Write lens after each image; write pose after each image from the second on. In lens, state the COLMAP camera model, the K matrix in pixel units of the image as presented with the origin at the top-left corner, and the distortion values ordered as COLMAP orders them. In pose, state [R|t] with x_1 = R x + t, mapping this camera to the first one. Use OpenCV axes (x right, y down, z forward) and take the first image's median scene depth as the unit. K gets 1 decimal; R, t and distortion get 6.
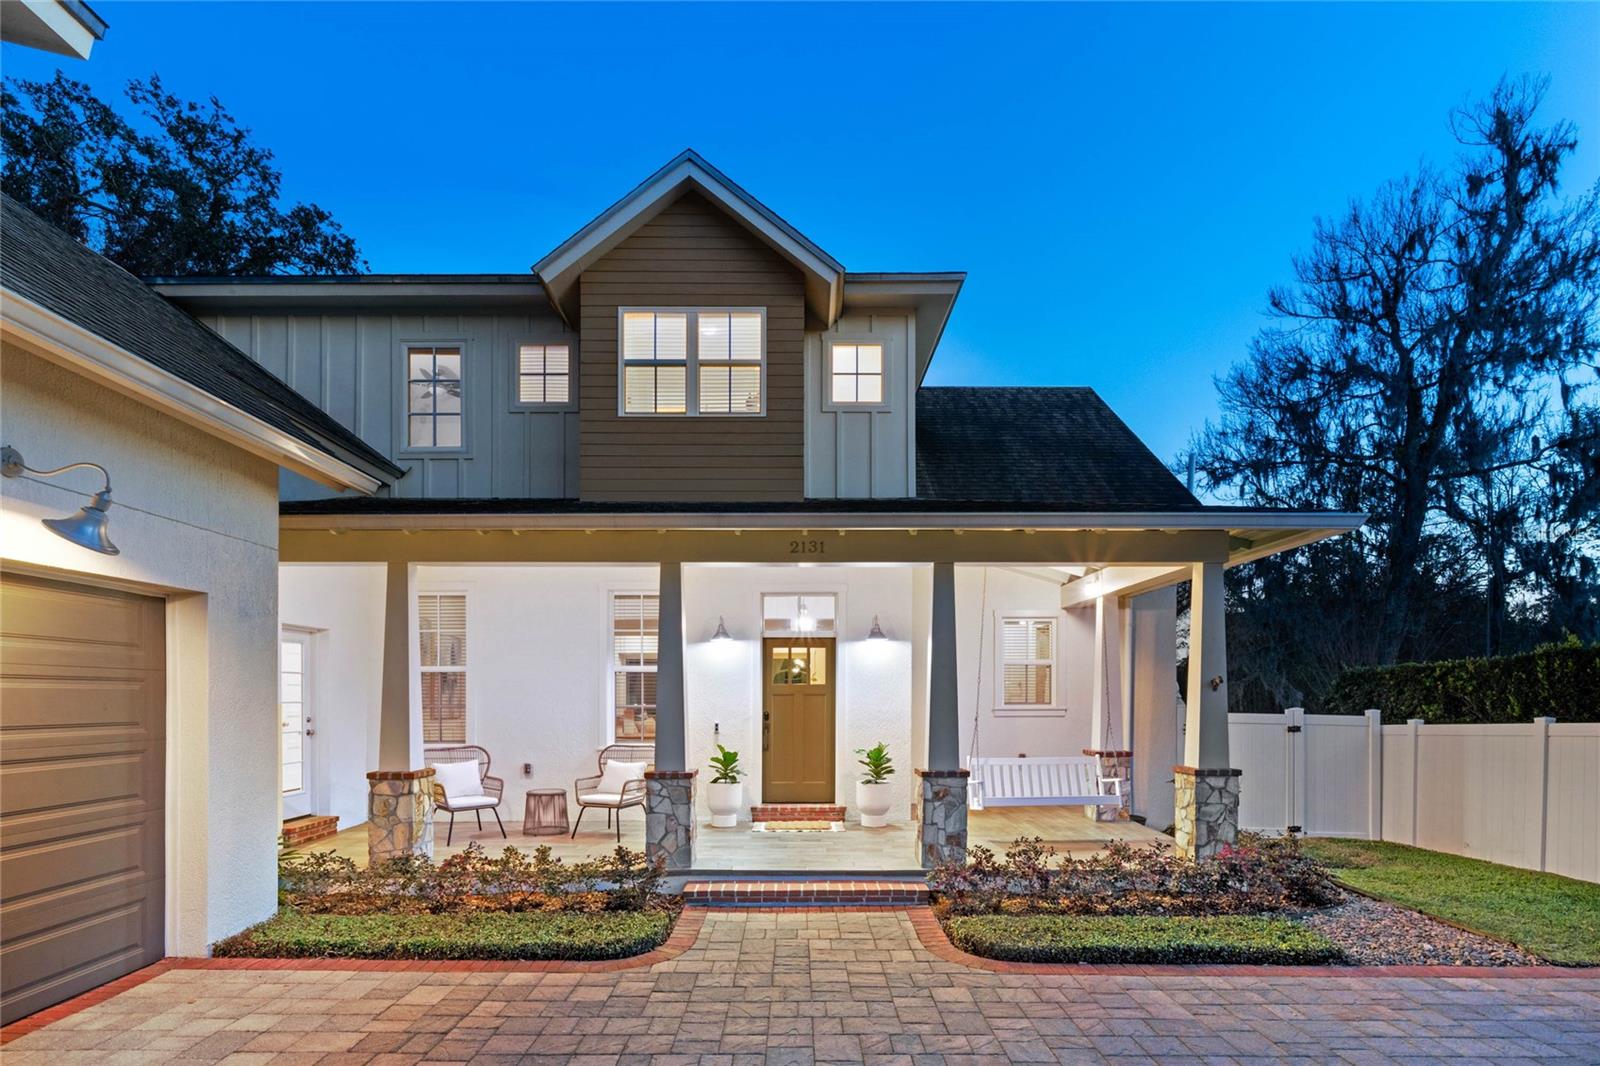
lens RADIAL K [[813.5, 0, 798.0], [0, 813.5, 695.2], [0, 0, 1]] dist [-0.002914, -0.000044]
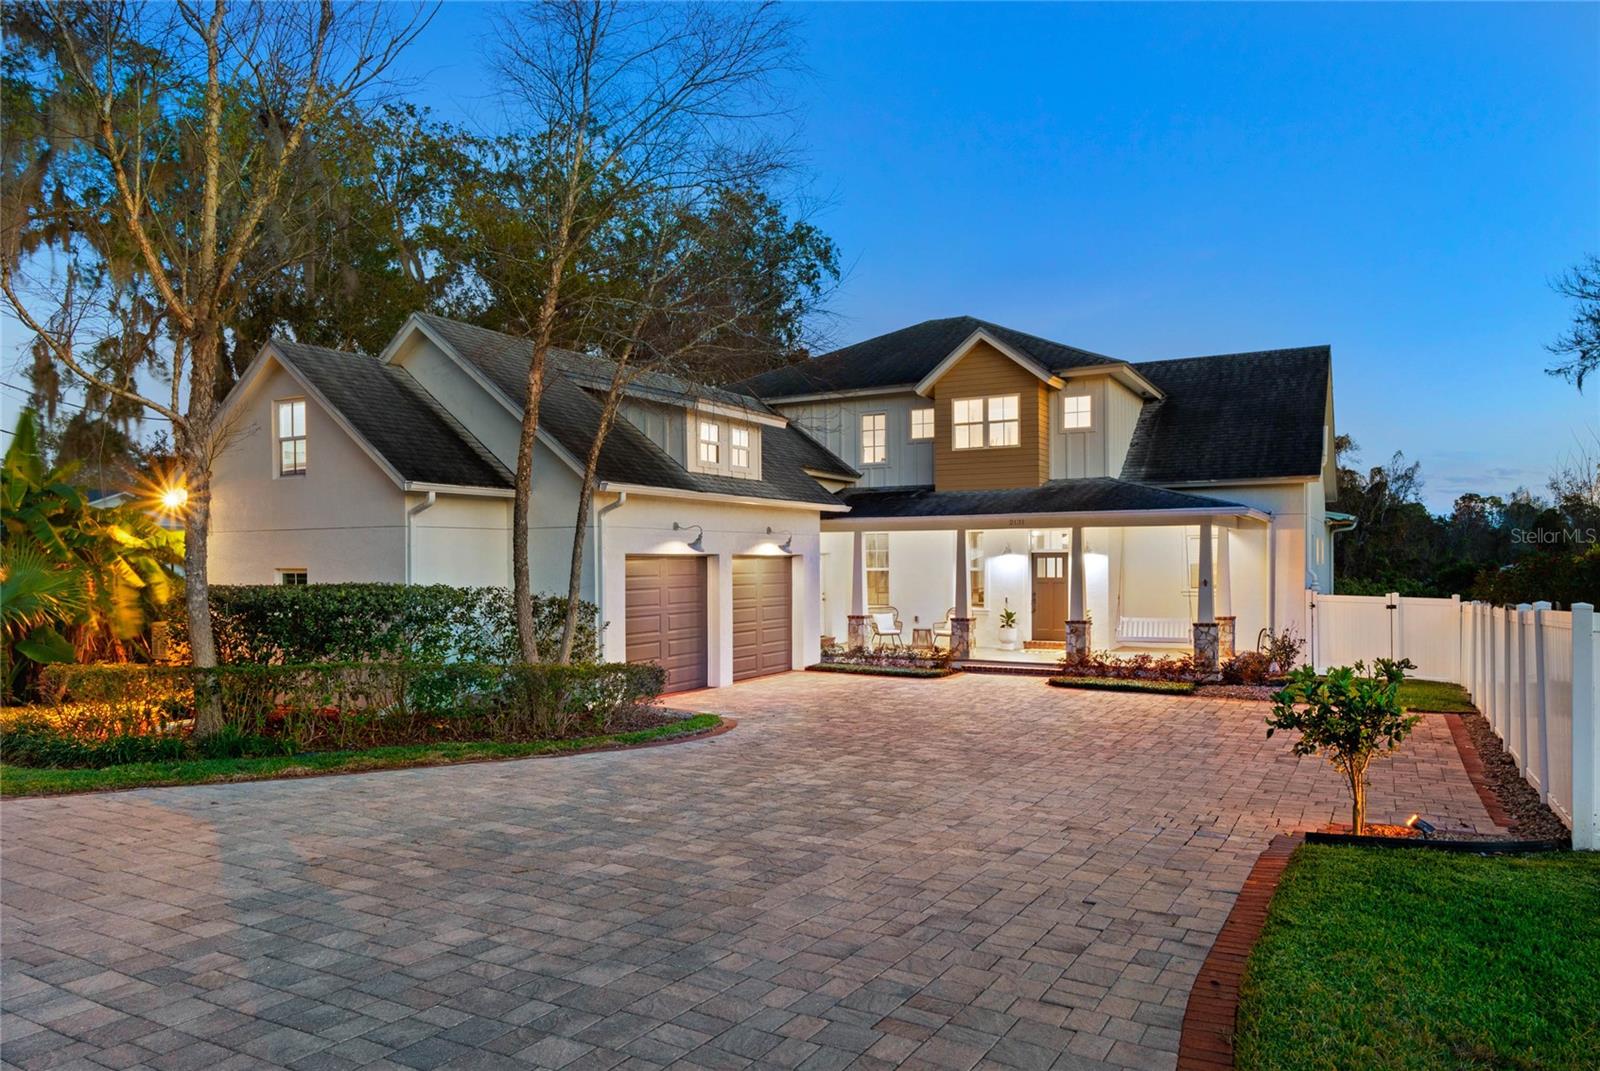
lens RADIAL K [[1007.5, 0, 800.5], [0, 1007.5, 558.4], [0, 0, 1]] dist [-0.001029, -0.000147]
pose [[0.867501, -0.004387, -0.497416, 0.724984], [0.005349, 0.999986, 0.000510, -0.067987], [0.497407, -0.003104, 0.867512, -1.437993]]
